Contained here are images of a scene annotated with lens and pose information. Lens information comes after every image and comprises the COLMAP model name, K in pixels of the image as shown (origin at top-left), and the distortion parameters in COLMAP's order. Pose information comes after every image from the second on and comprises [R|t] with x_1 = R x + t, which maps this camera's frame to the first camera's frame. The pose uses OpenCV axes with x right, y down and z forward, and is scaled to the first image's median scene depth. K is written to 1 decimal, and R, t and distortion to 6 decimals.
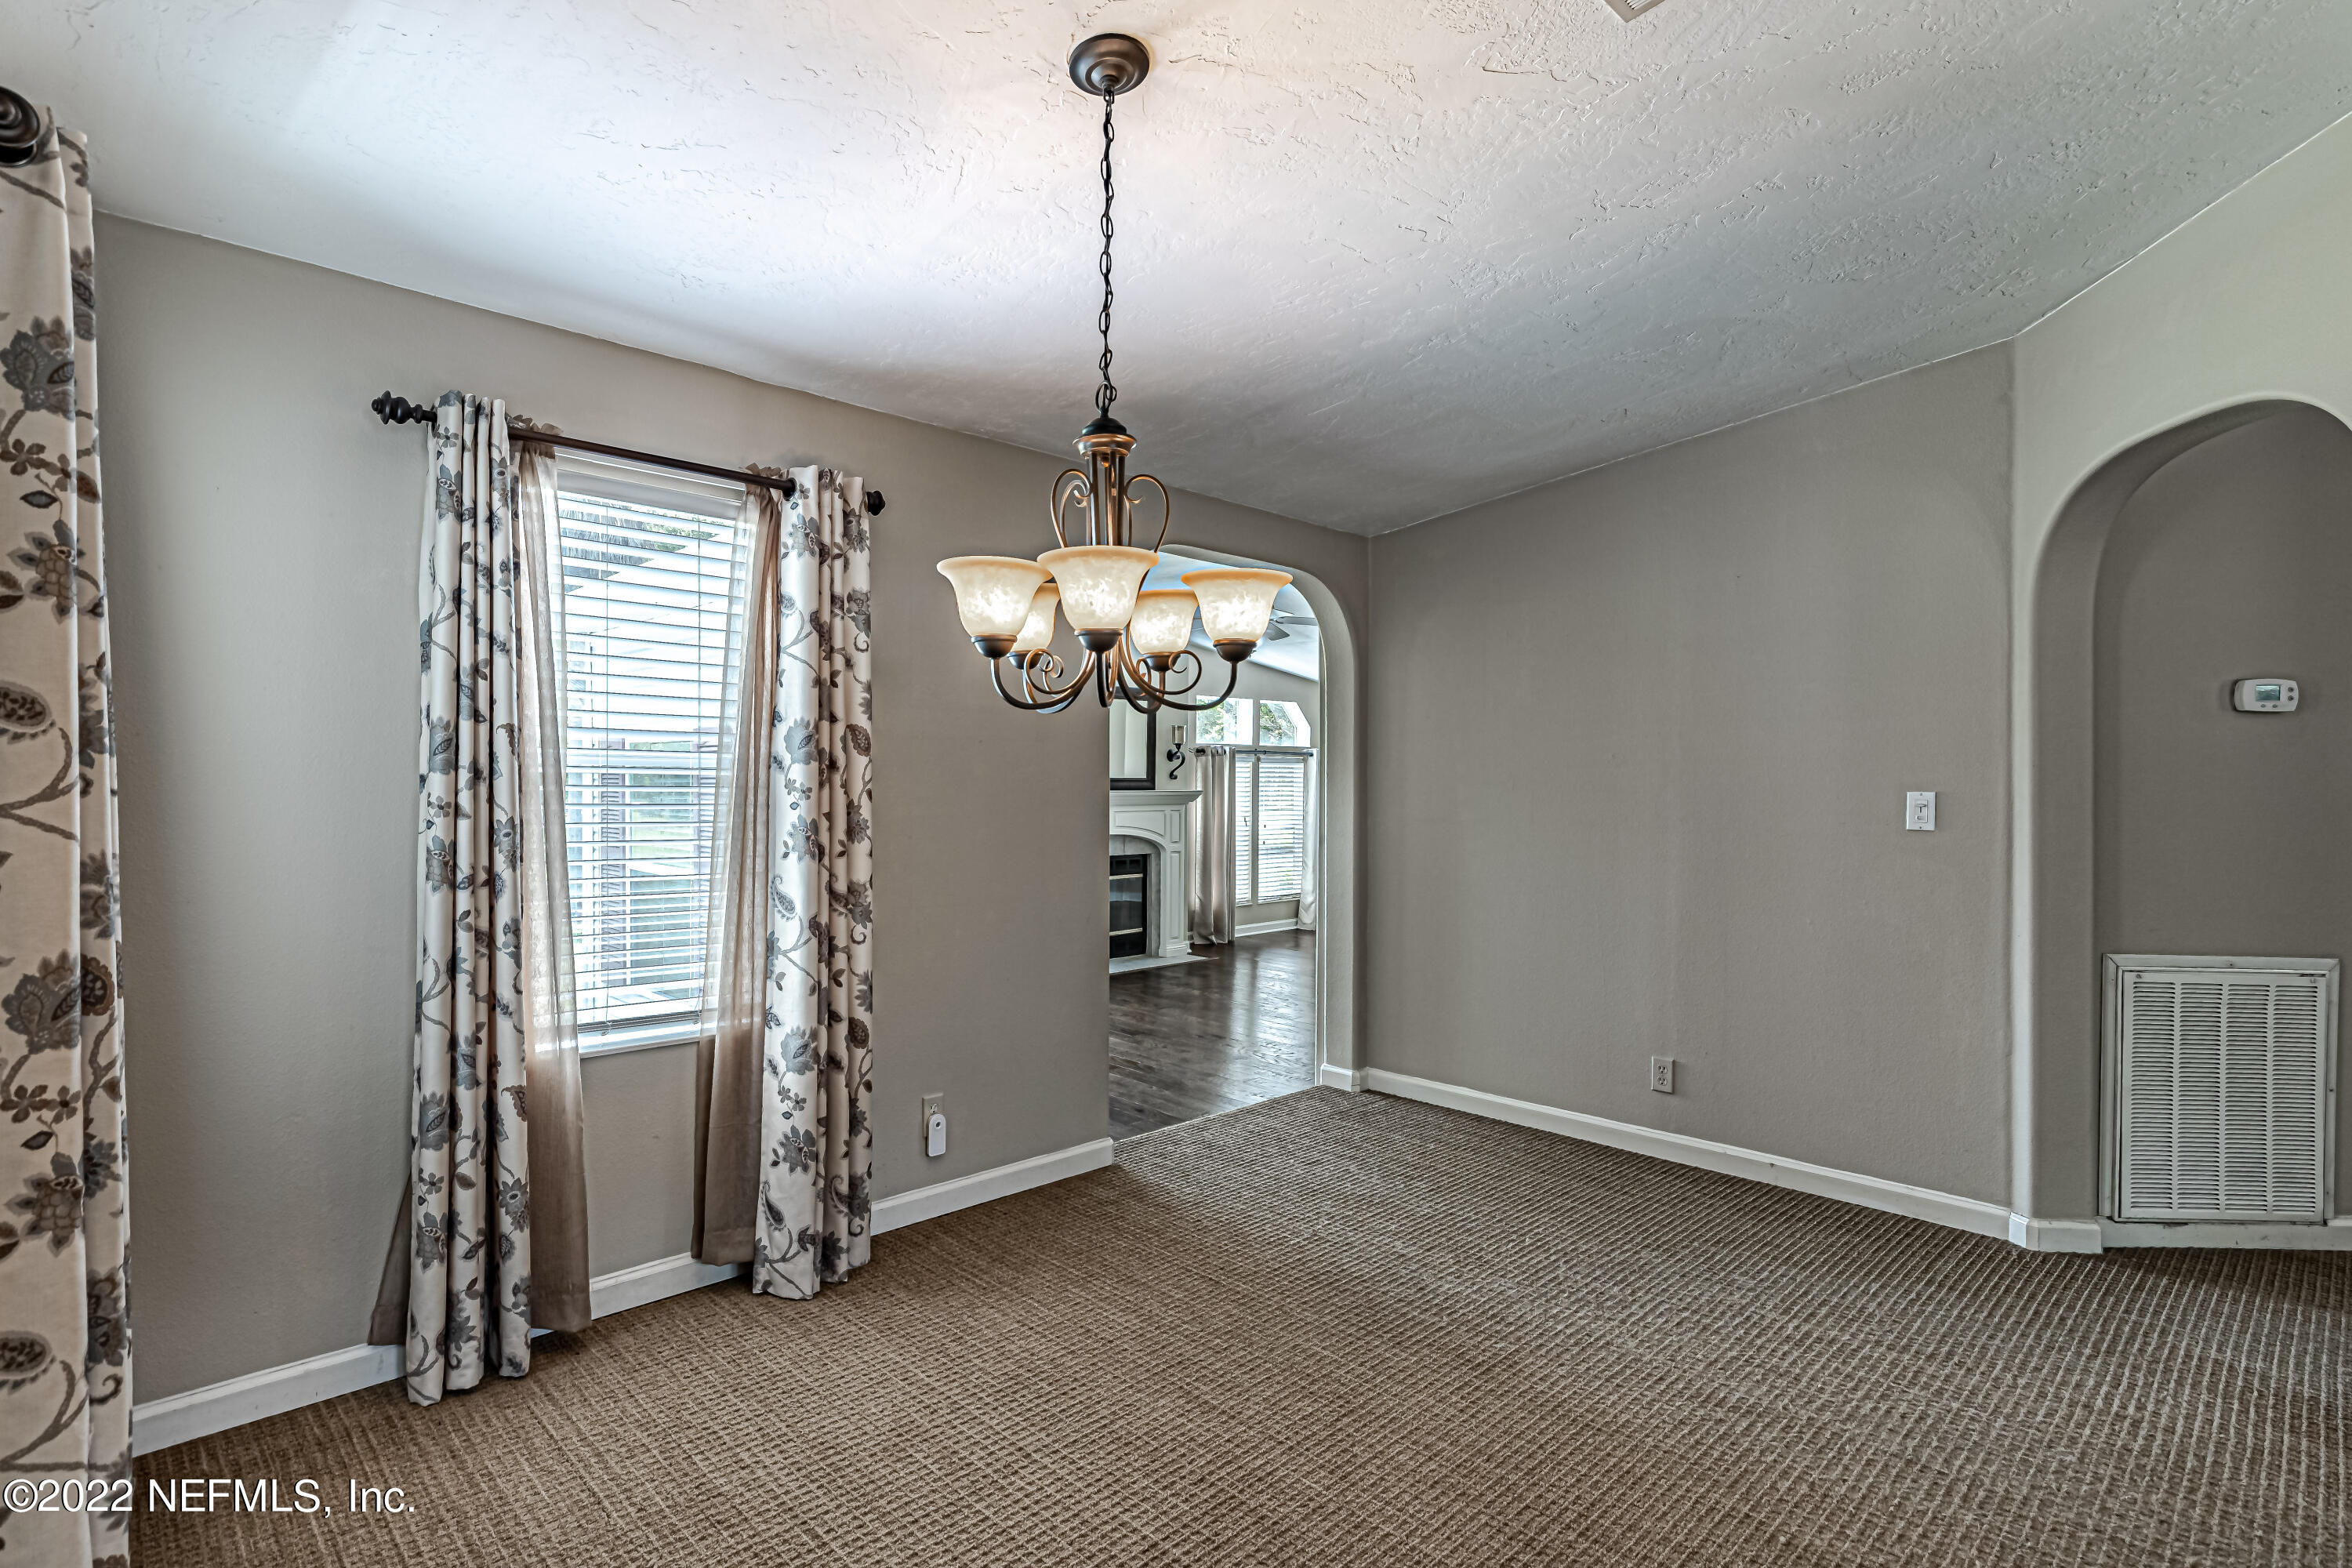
lens RADIAL K [[1191.5, 0, 1160.2], [0, 1191.5, 778.7], [0, 0, 1]] dist [0.005830, 0.000947]
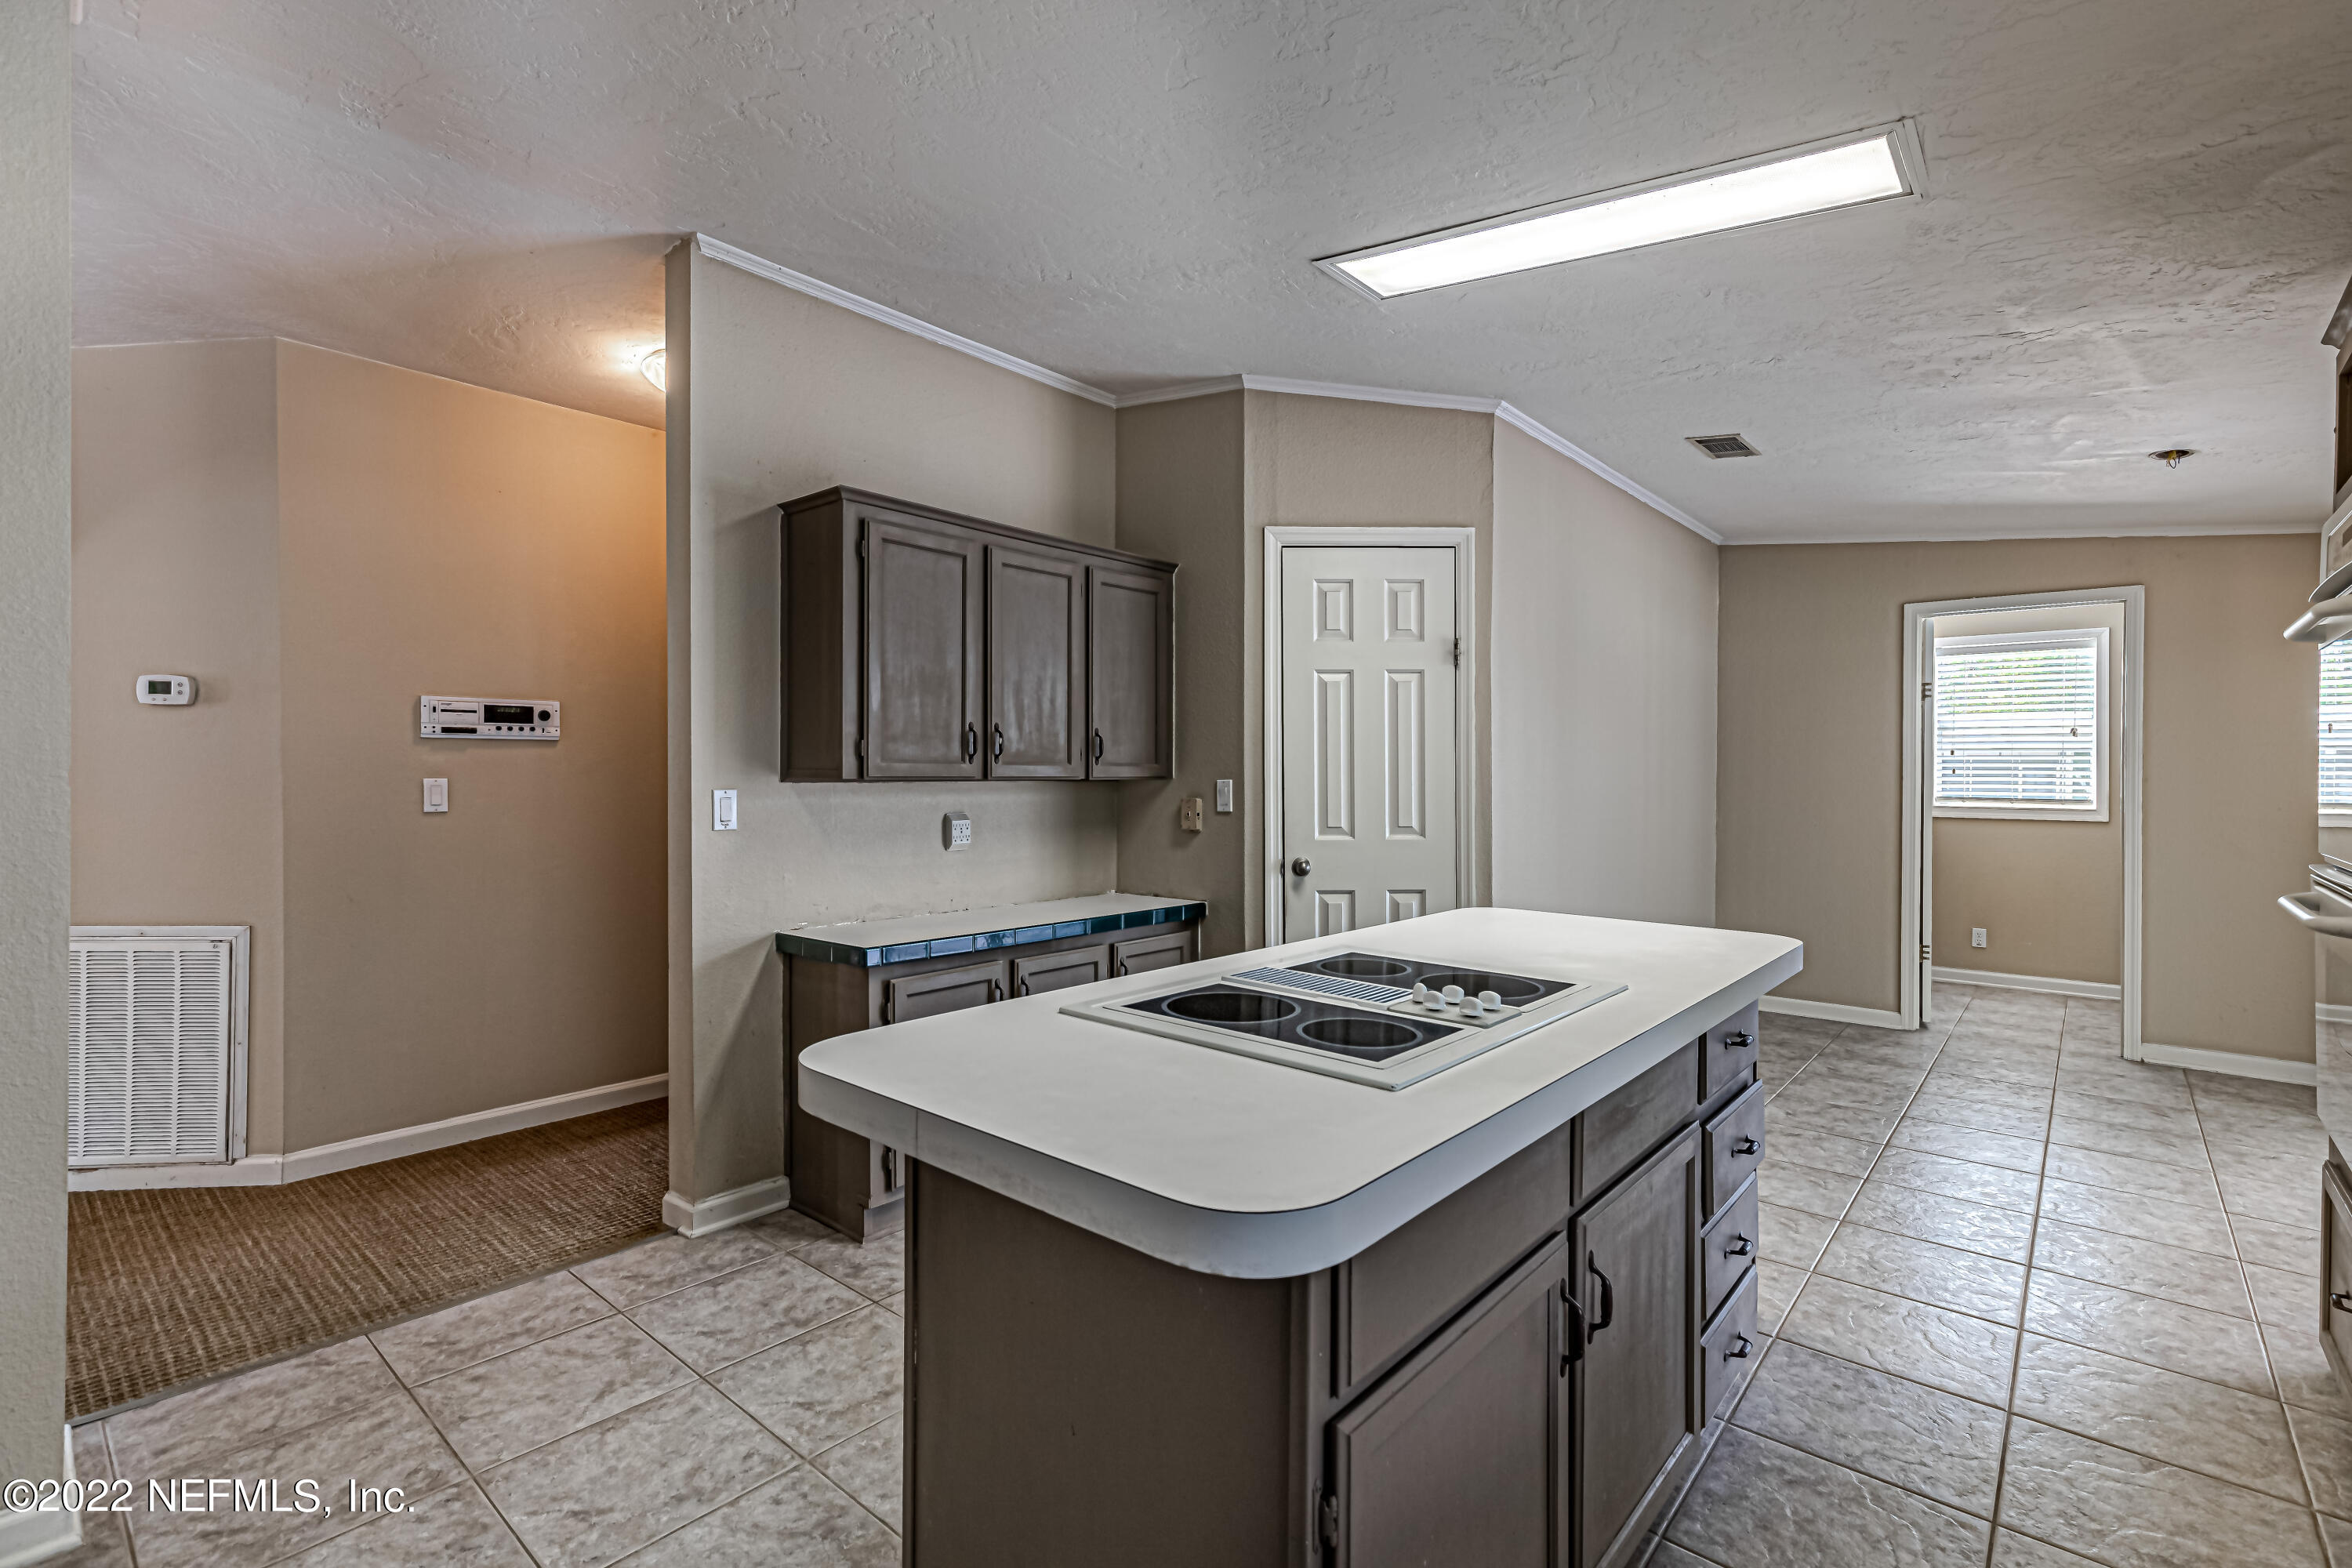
lens RADIAL K [[1071.9, 0, 1178.4], [0, 1071.9, 774.6], [0, 0, 1]] dist [0.007224, -0.000702]
pose [[0.996657, -0.001679, 0.081685, 1.769797], [0.000843, 0.999947, 0.010274, -0.000896], [-0.081698, -0.010171, 0.996605, -0.067585]]
